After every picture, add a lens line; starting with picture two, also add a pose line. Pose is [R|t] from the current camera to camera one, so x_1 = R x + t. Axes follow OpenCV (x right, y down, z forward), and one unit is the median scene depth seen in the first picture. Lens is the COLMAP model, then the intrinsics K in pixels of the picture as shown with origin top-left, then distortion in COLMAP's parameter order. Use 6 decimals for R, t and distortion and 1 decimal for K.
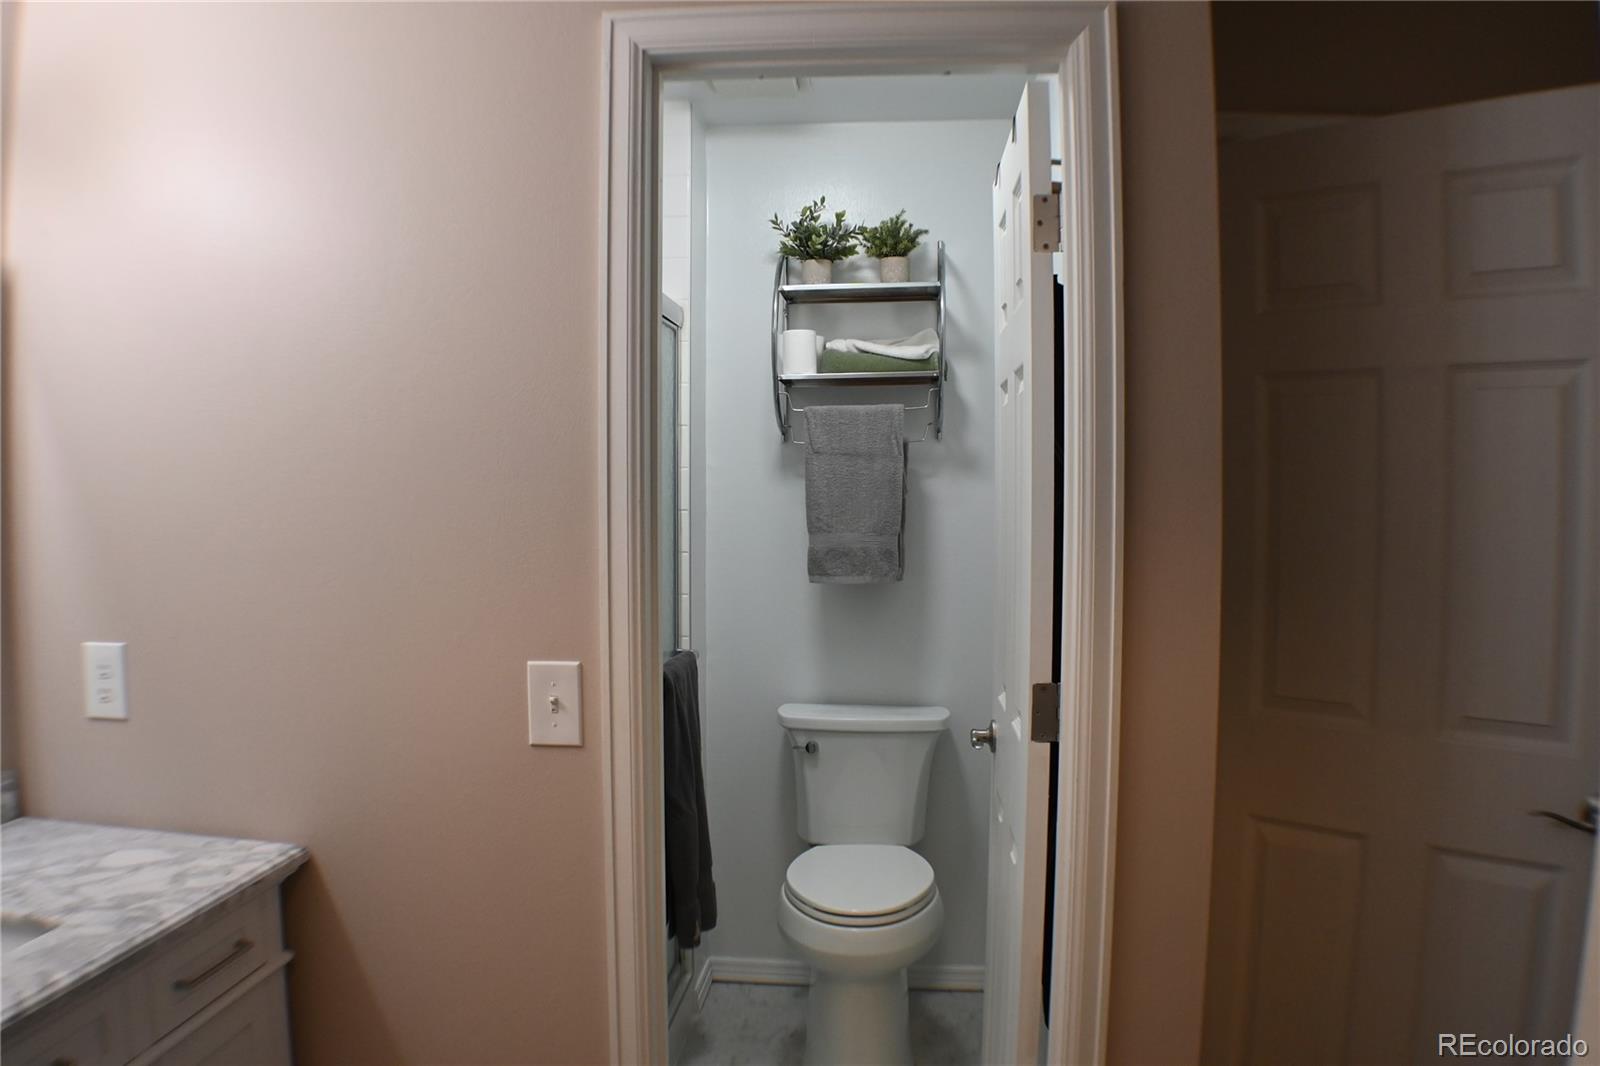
lens RADIAL K [[1139.5, 0, 800.0], [0, 1139.5, 533.0], [0, 0, 1]] dist [-0.156971, 0.002527]
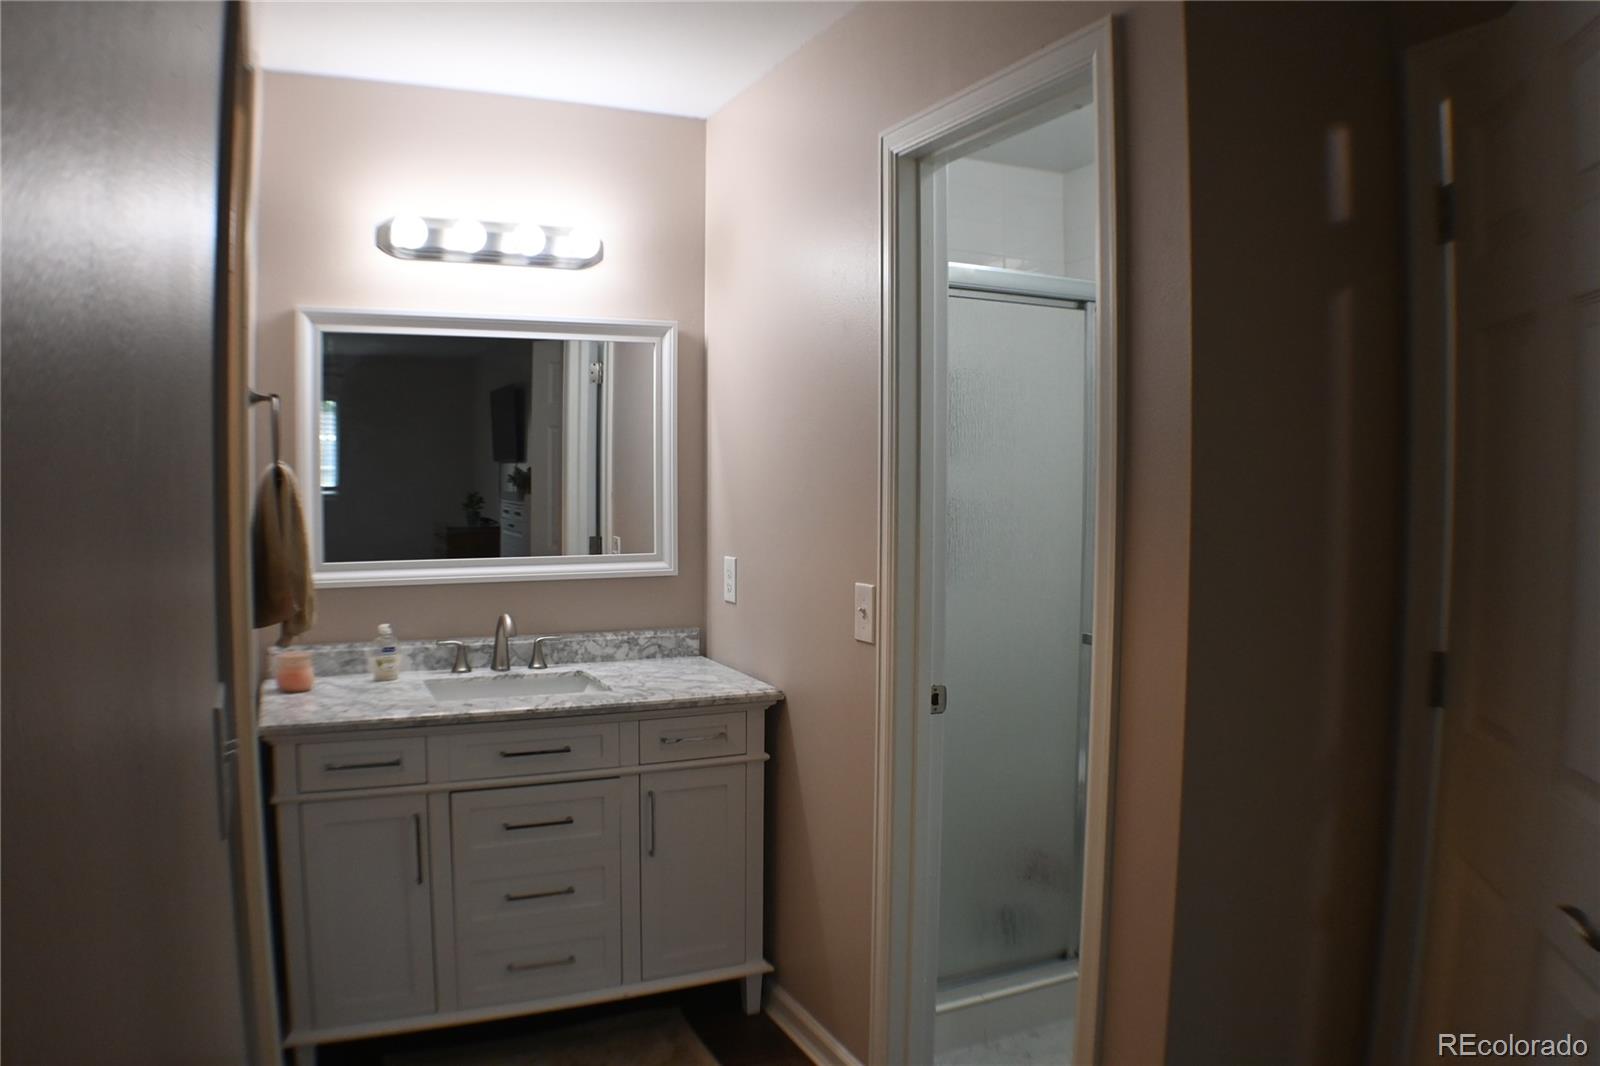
lens RADIAL K [[1139.5, 0, 800.0], [0, 1139.5, 533.0], [0, 0, 1]] dist [-0.156971, 0.002527]
pose [[0.510439, 0.043481, -0.858814, 1.010062], [-0.035303, 0.998938, 0.029593, 0.006552], [0.859189, 0.015213, 0.511433, 0.167760]]
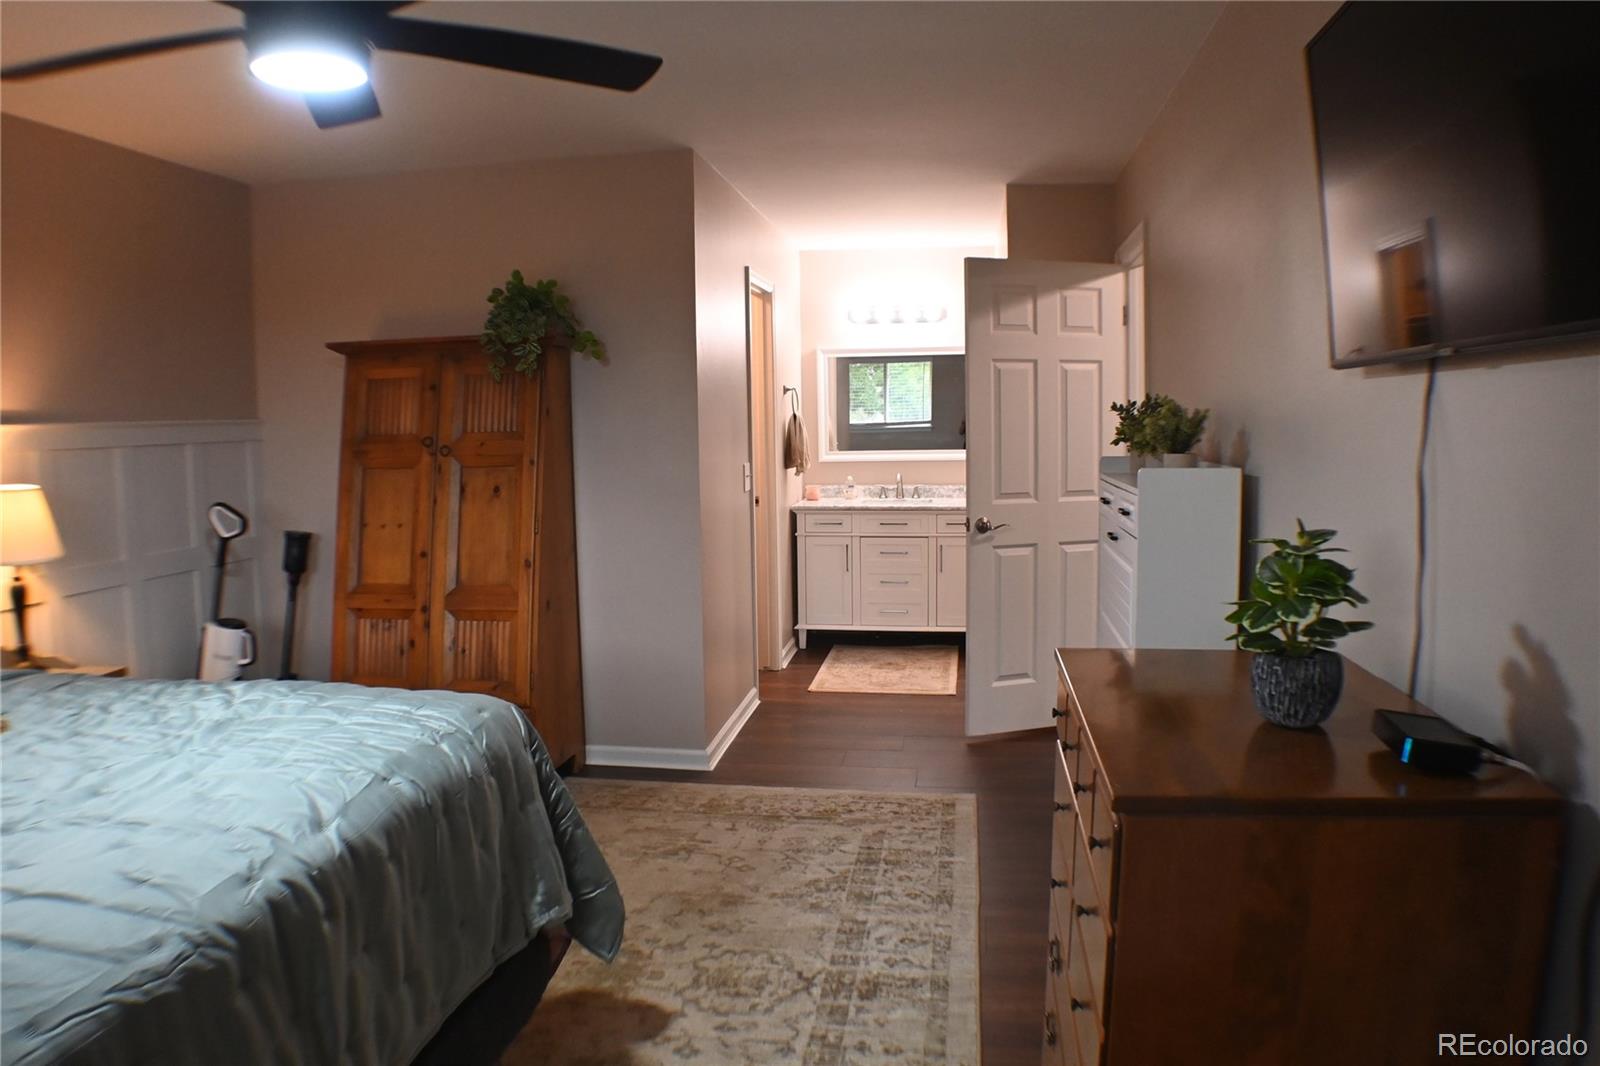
lens RADIAL K [[1139.5, 0, 800.0], [0, 1139.5, 533.0], [0, 0, 1]] dist [-0.156971, 0.002527]
pose [[-0.050650, 0.100234, -0.993674, 3.422393], [-0.020207, 0.994644, 0.101362, 0.000596], [0.998512, 0.025213, -0.048354, 0.507064]]
